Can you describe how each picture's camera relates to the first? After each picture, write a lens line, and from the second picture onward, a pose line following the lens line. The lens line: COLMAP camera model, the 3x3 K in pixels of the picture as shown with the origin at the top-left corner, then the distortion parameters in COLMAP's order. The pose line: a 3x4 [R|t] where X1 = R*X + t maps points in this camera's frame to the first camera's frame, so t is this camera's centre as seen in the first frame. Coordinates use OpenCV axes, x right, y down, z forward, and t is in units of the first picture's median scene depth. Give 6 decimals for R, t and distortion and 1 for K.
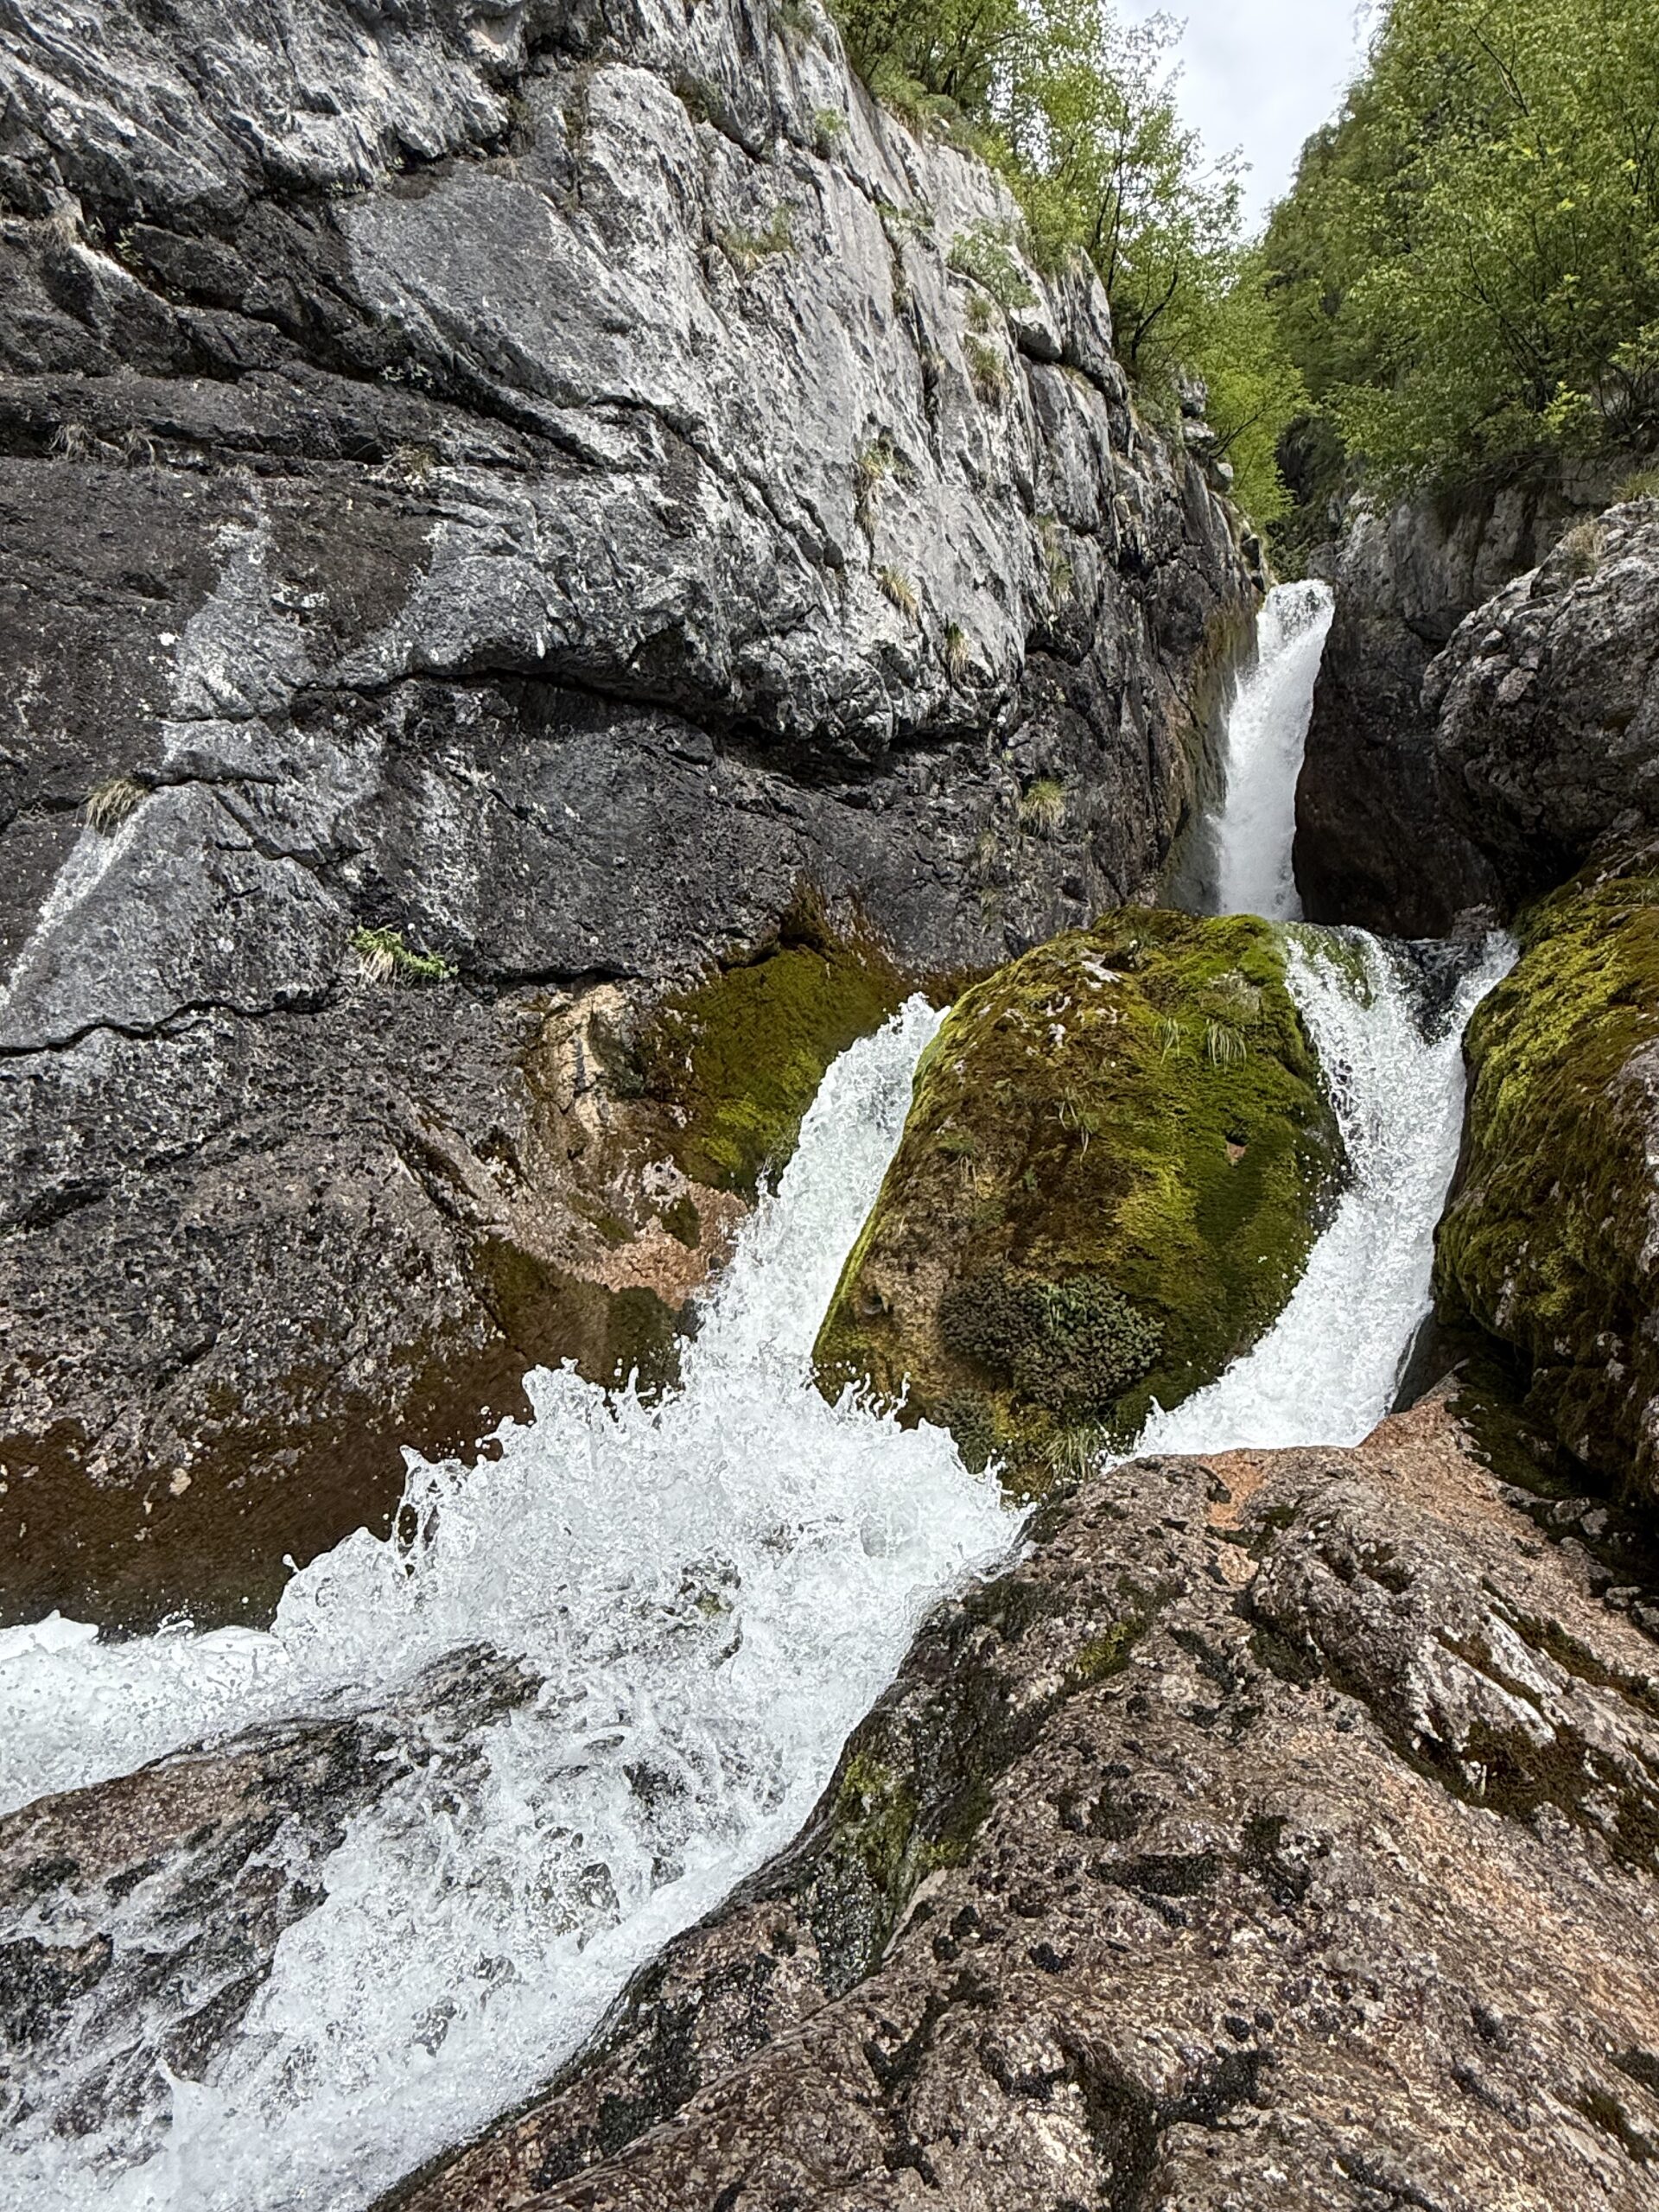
lens RADIAL K [[1354.2, 0, 829.7], [0, 1354.2, 1106.3], [0, 0, 1]] dist [0.002140, -0.001311]
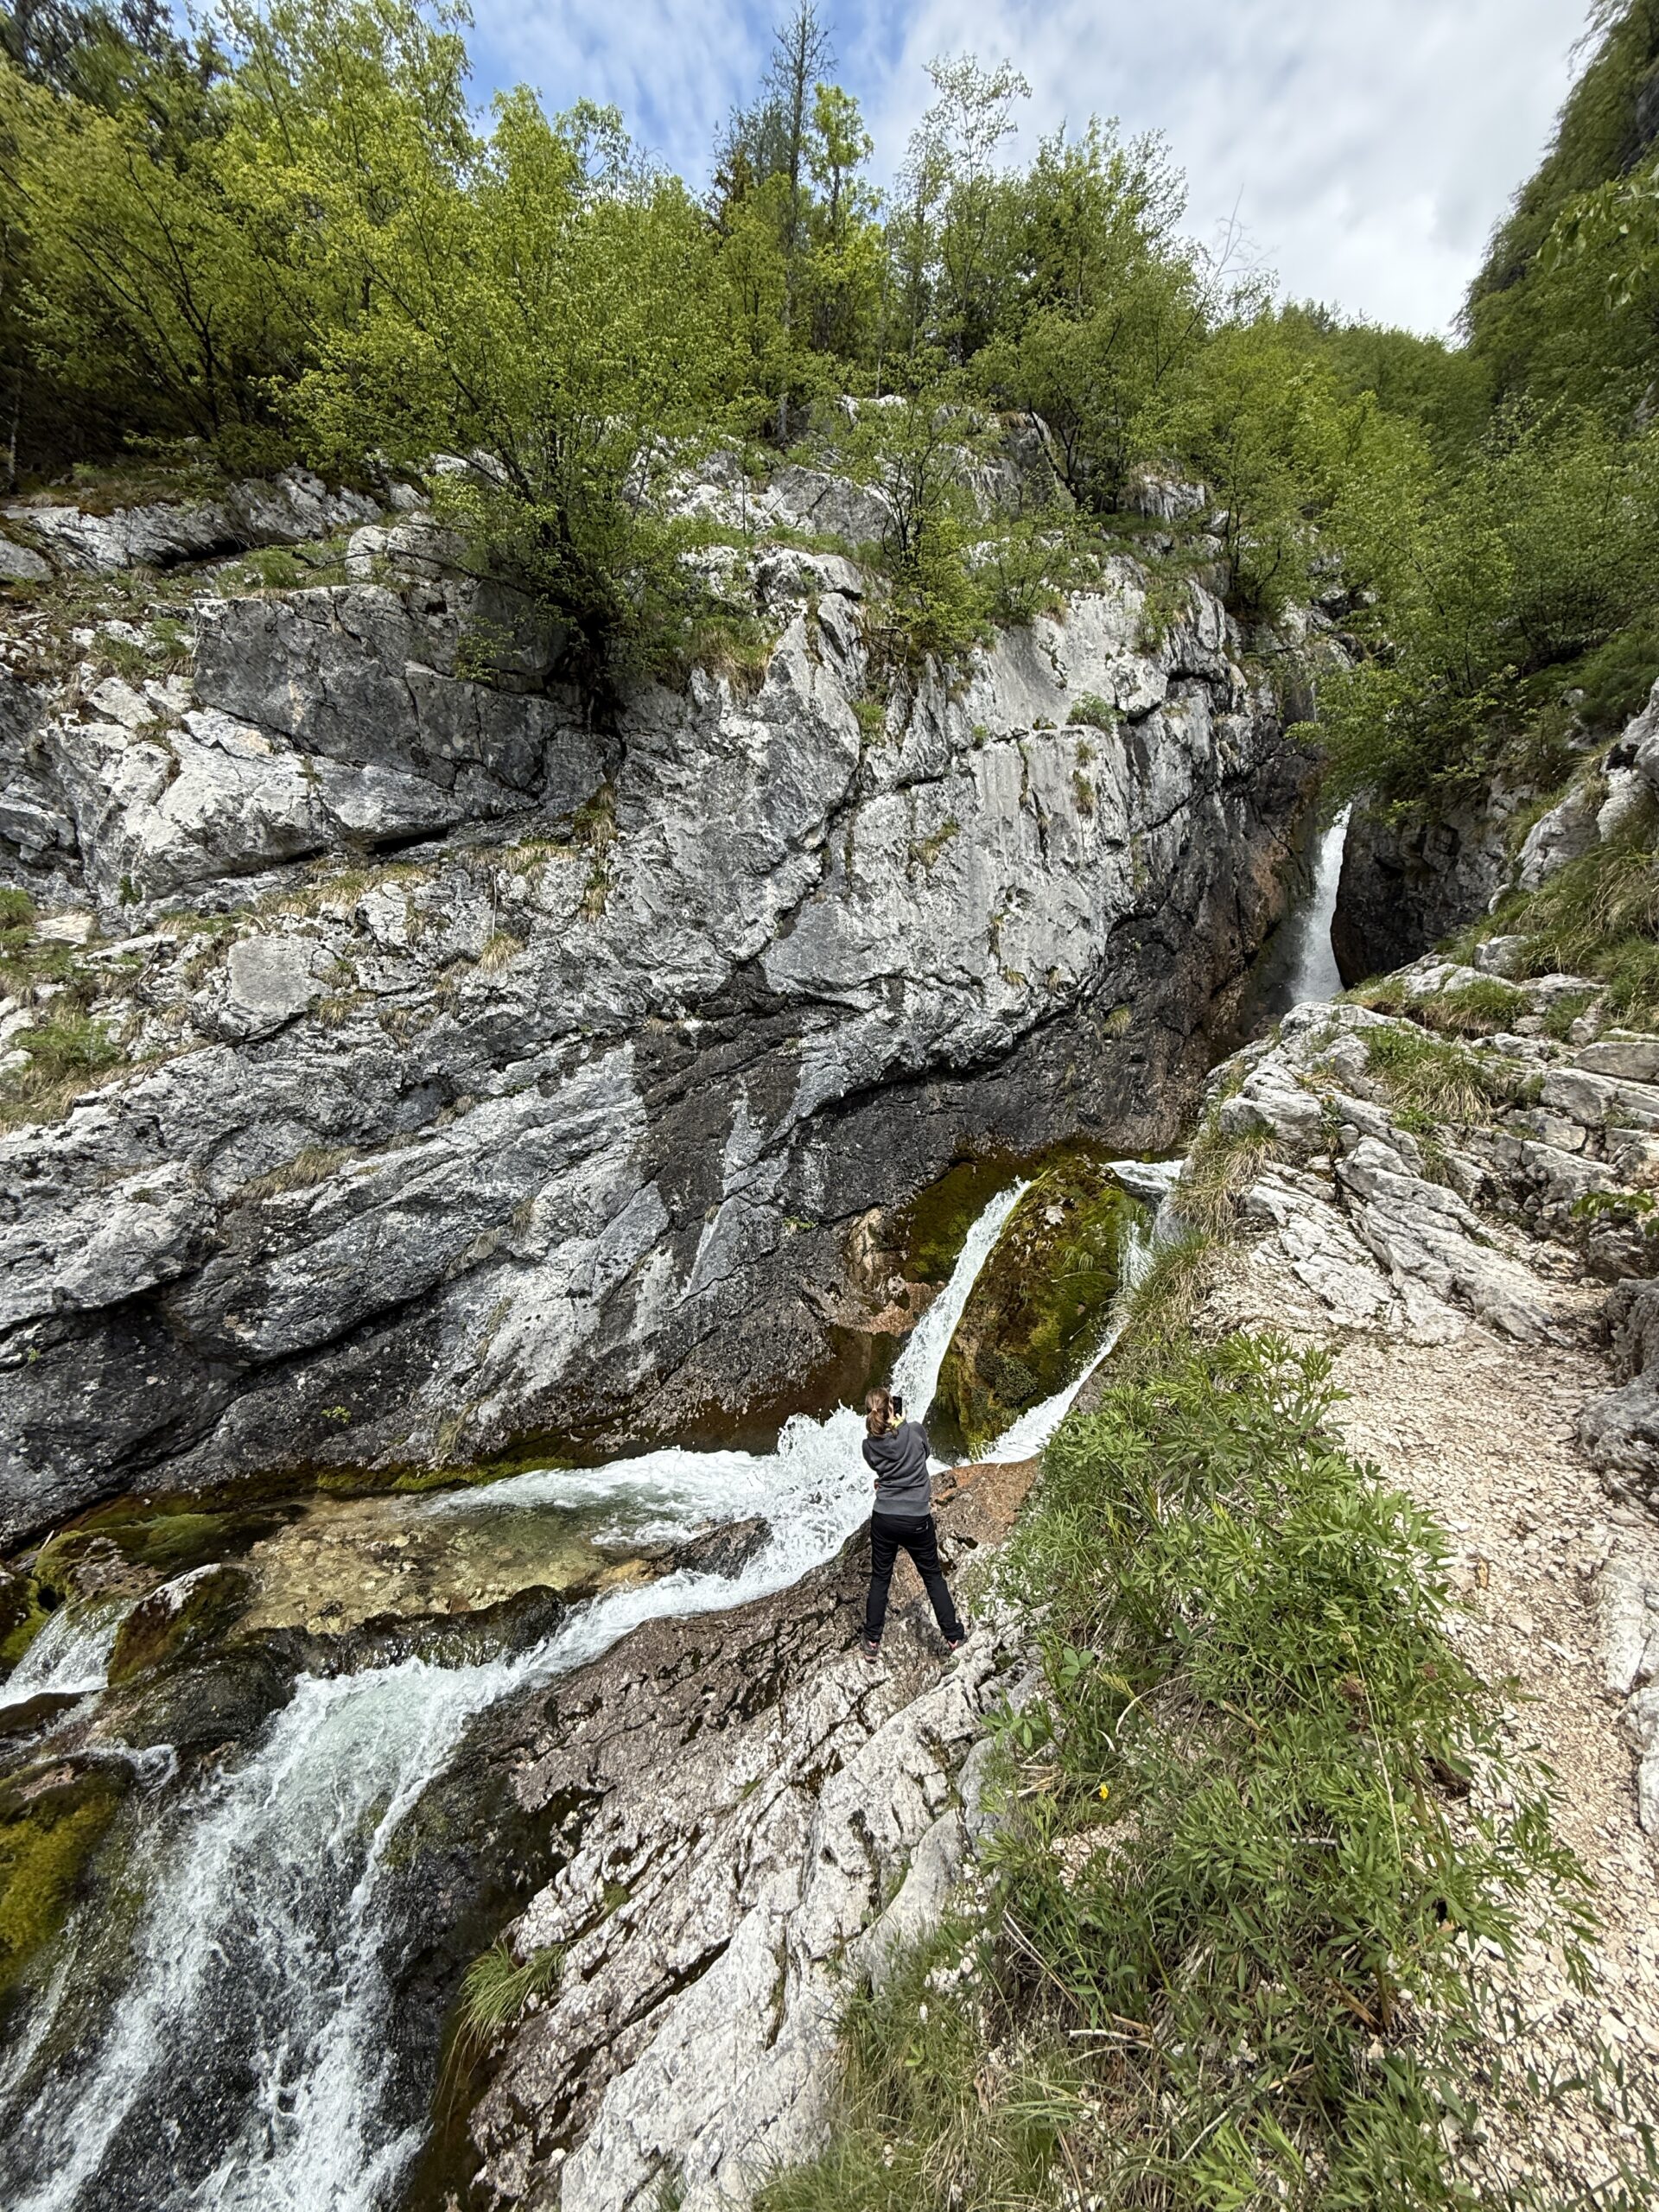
lens RADIAL K [[889.0, 0, 830.7], [0, 889.0, 1107.0], [0, 0, 1]] dist [0.001351, 0.000014]
pose [[0.938491, -0.016162, -0.344925, 0.359986], [0.068011, 0.987989, 0.138755, -0.527963], [0.338539, -0.153679, 0.928318, -0.637078]]
